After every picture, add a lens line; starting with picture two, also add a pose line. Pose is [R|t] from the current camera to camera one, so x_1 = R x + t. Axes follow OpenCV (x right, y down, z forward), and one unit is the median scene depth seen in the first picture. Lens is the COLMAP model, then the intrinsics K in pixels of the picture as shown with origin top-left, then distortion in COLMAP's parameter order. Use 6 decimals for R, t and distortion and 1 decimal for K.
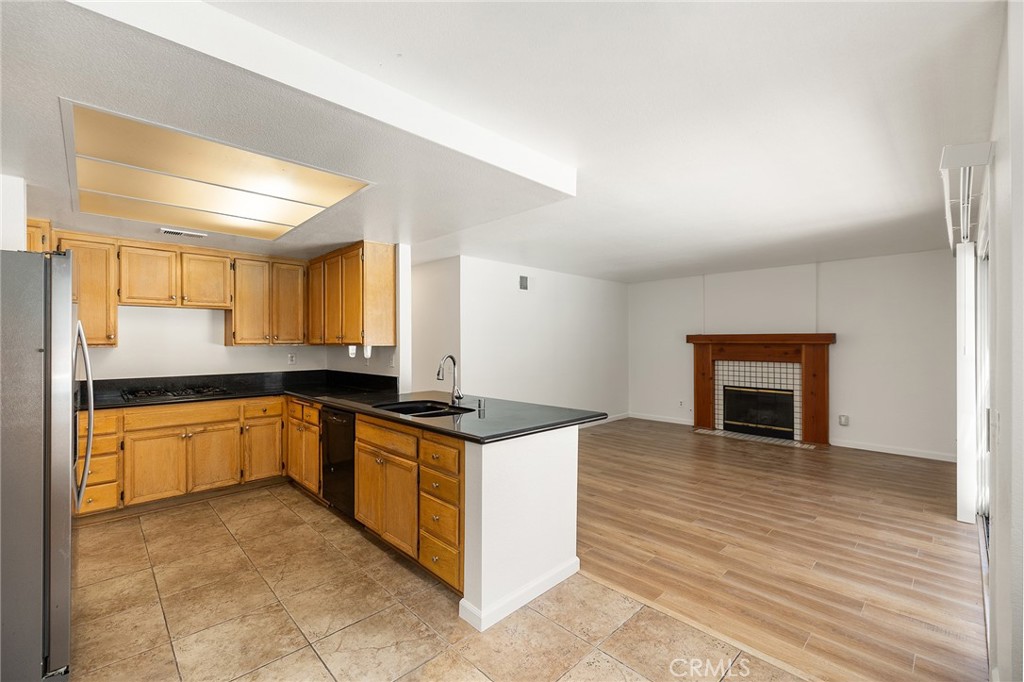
lens RADIAL K [[442.4, 0, 523.2], [0, 442.4, 337.6], [0, 0, 1]] dist [0.000931, 0.000382]
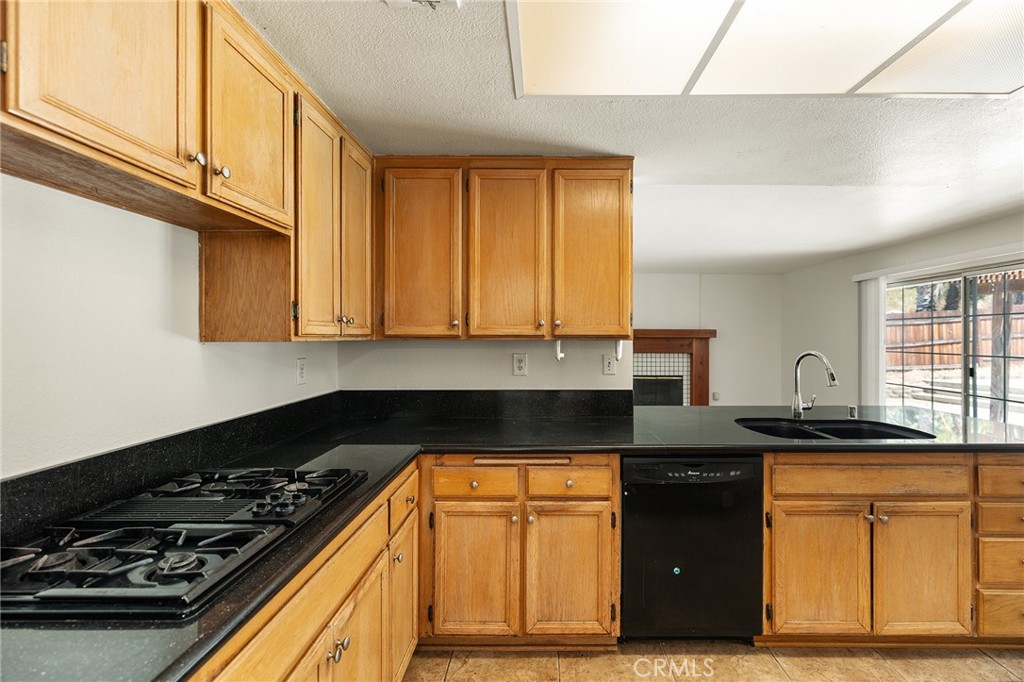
lens RADIAL K [[442.4, 0, 520.5], [0, 442.4, 339.7], [0, 0, 1]] dist [0.000931, 0.000382]
pose [[0.696692, -0.002501, 0.717366, -0.894916], [-0.008848, 0.999888, 0.012079, 0.013377], [-0.717316, -0.014762, 0.696592, 0.725327]]
